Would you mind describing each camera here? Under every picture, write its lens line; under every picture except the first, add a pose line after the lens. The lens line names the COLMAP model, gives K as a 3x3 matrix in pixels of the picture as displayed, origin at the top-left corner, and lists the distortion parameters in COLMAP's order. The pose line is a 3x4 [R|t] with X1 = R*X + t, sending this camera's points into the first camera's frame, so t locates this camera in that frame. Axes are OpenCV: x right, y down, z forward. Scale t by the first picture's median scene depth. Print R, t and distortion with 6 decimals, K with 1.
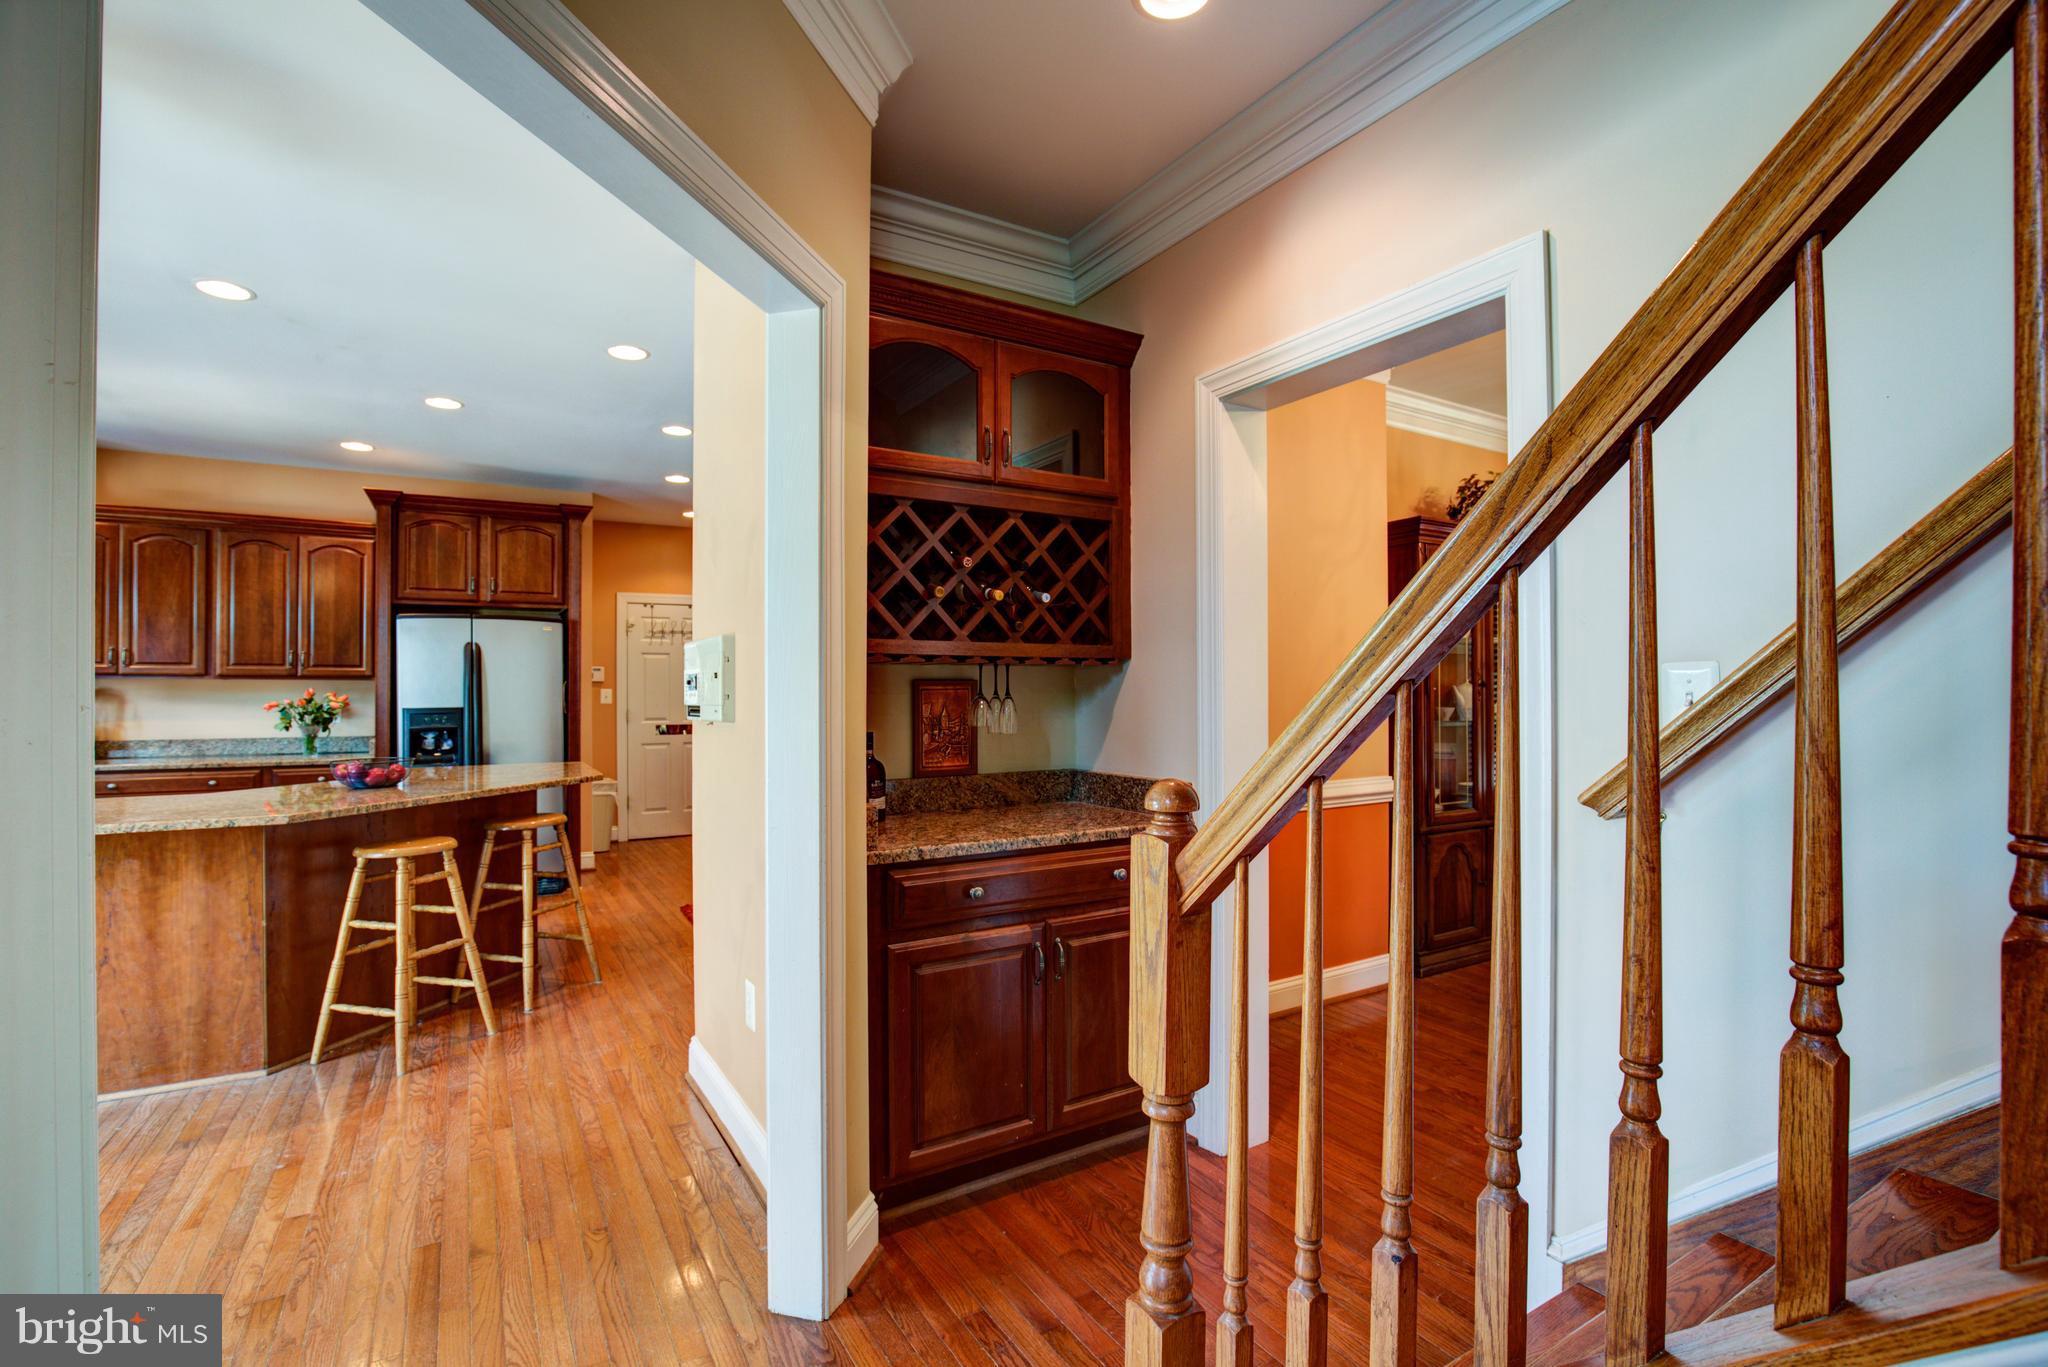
lens RADIAL K [[928.6, 0, 1015.5], [0, 928.6, 686.7], [0, 0, 1]] dist [-0.025175, 0.001033]
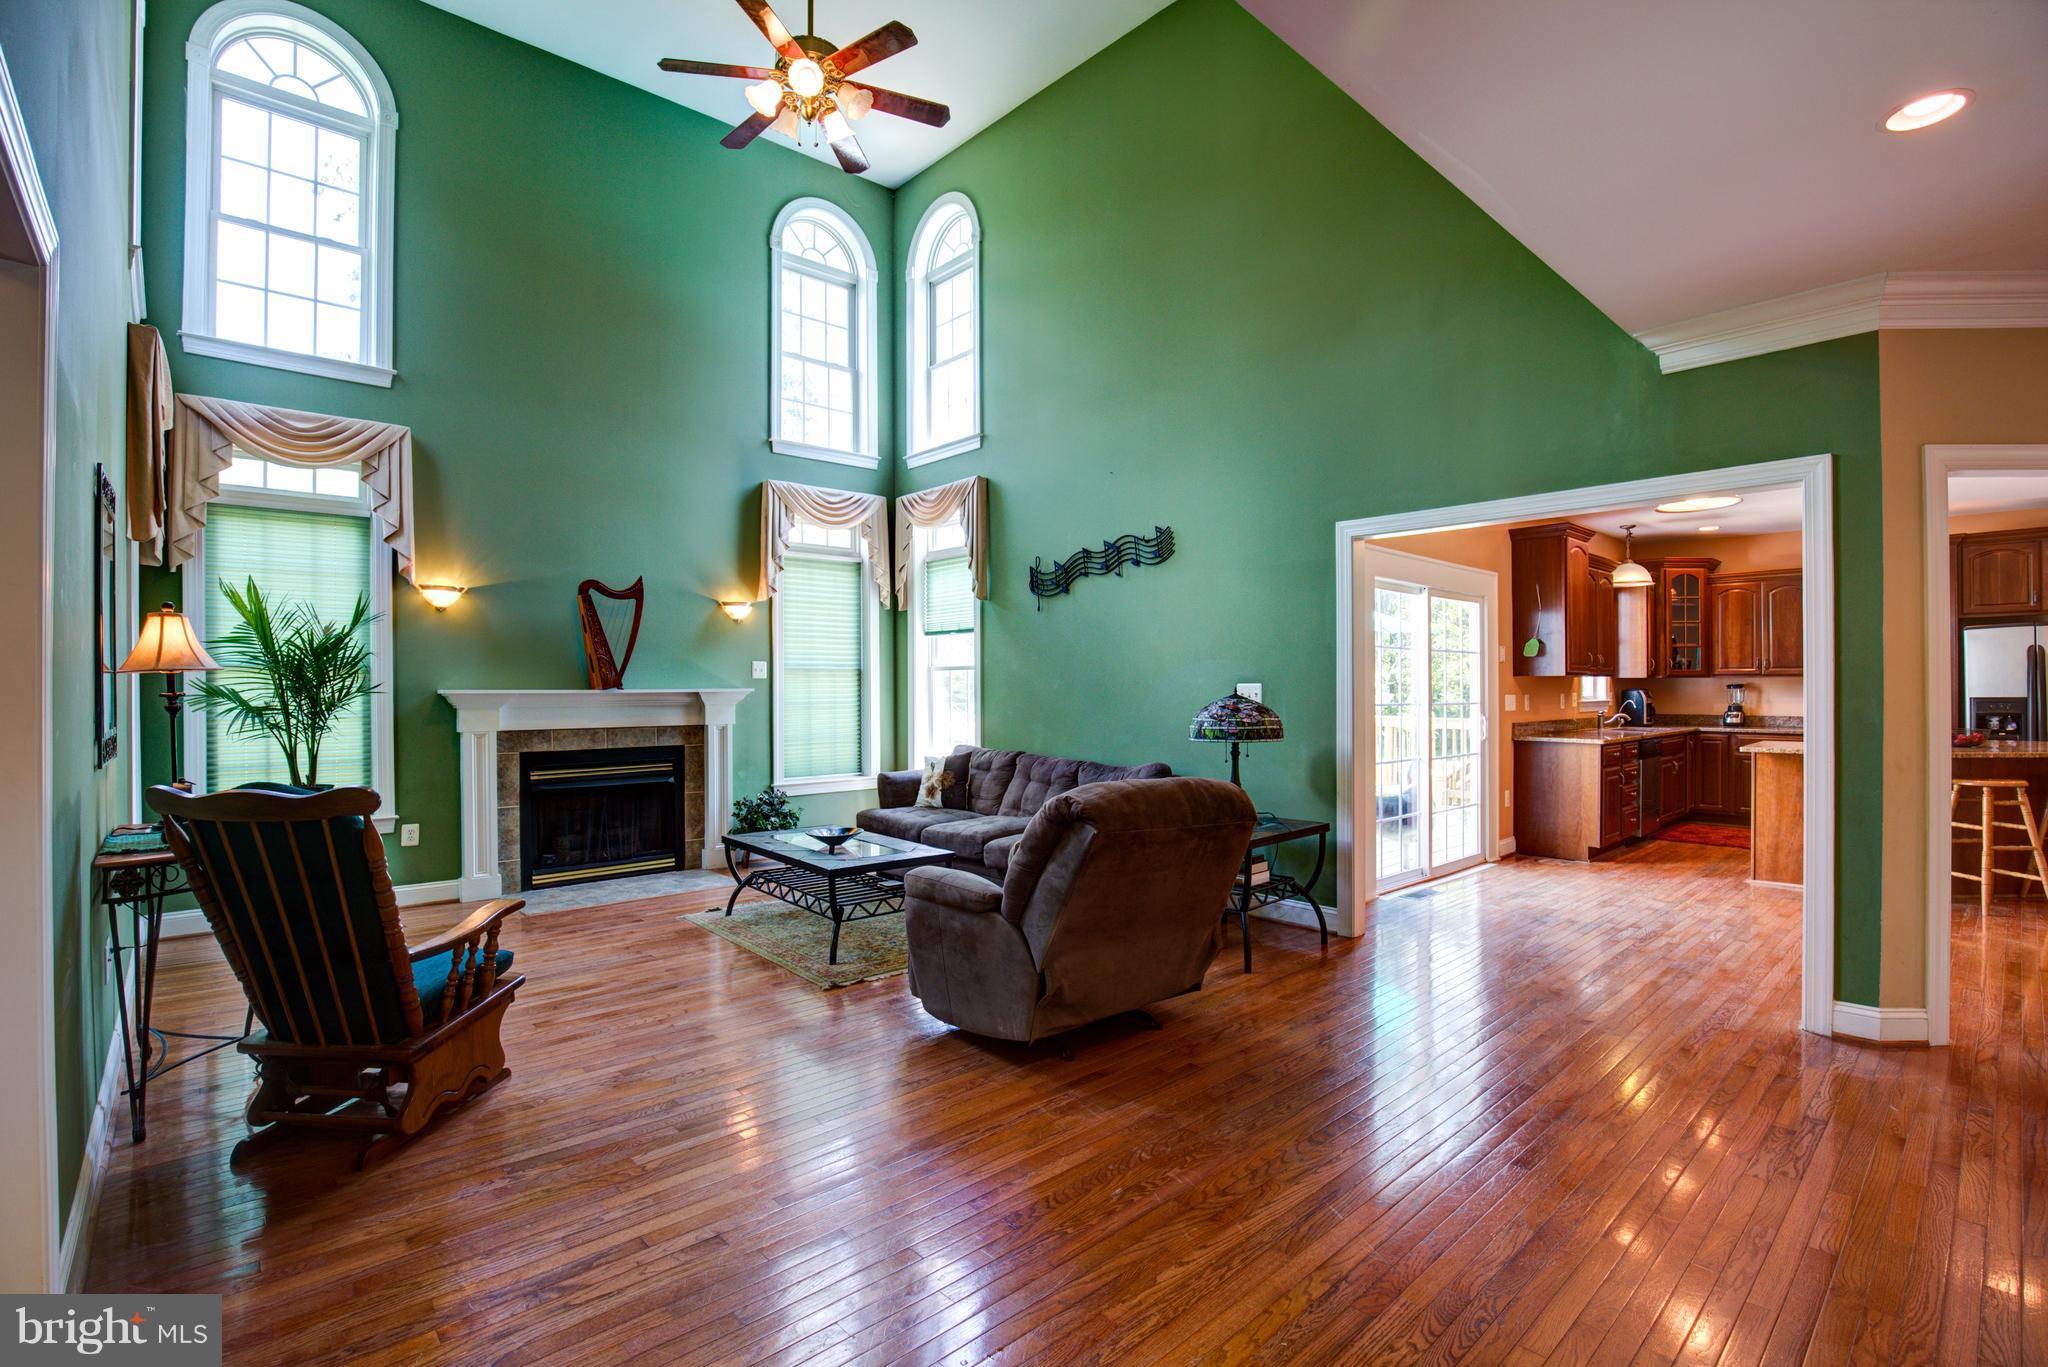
lens RADIAL K [[928.6, 0, 1022.5], [0, 928.6, 685.1], [0, 0, 1]] dist [-0.025175, 0.001033]
pose [[0.201169, -0.002177, -0.979554, 0.331880], [0.006111, 0.999981, -0.000968, -0.001086], [0.979537, -0.005792, 0.201179, -0.594793]]
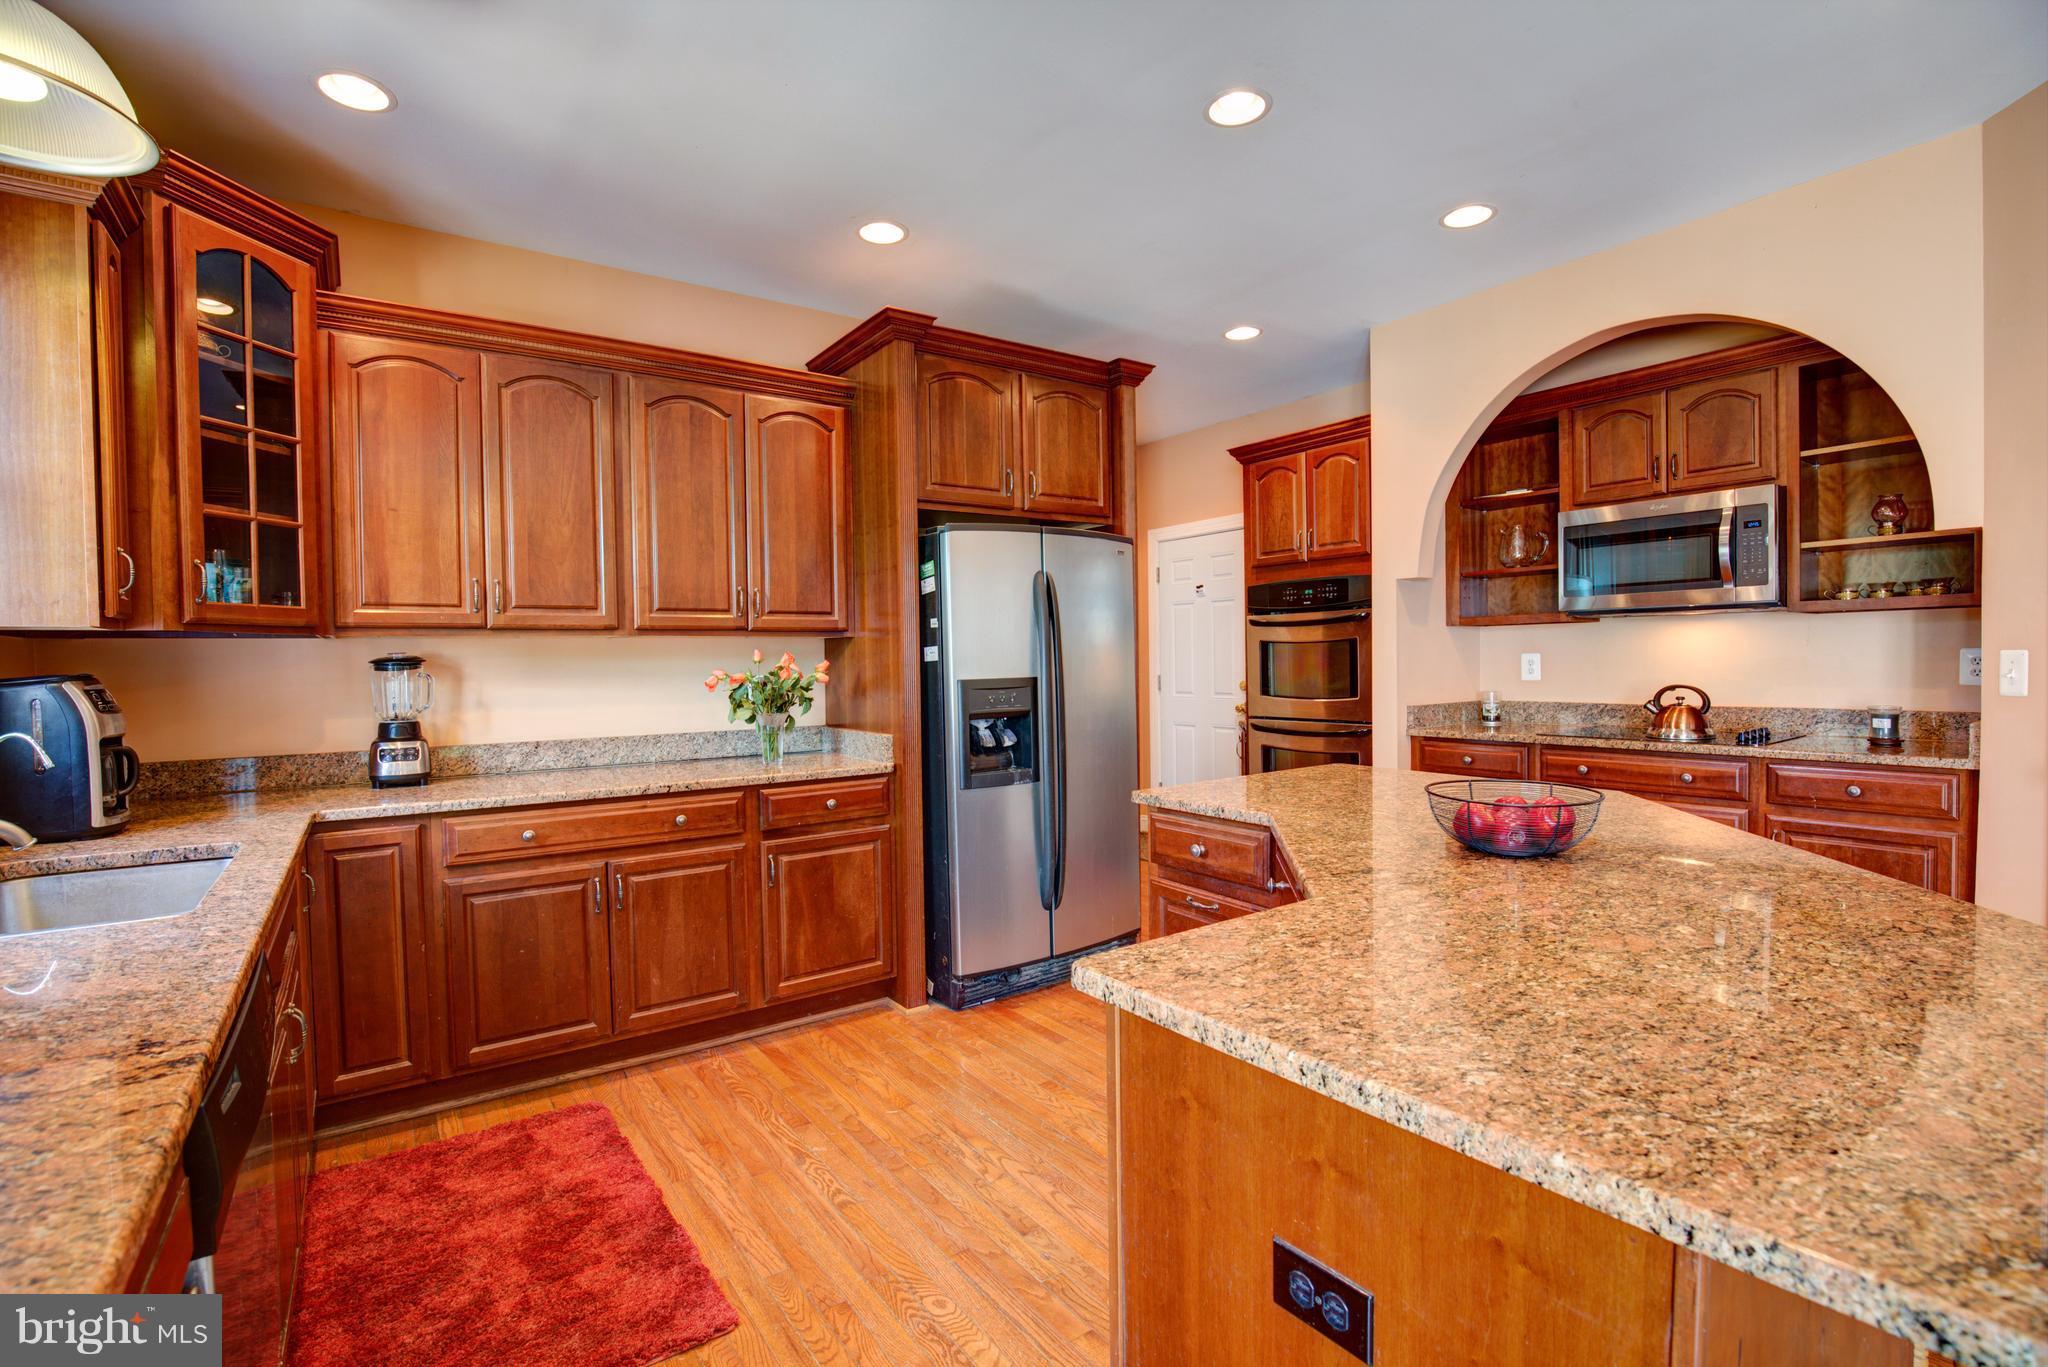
lens RADIAL K [[928.6, 0, 1032.5], [0, 928.6, 690.1], [0, 0, 1]] dist [-0.025175, 0.001033]
pose [[0.996130, -0.017949, 0.086040, -0.664802], [0.014770, 0.999190, 0.037442, 0.007907], [-0.086642, -0.036026, 0.995588, 0.387697]]
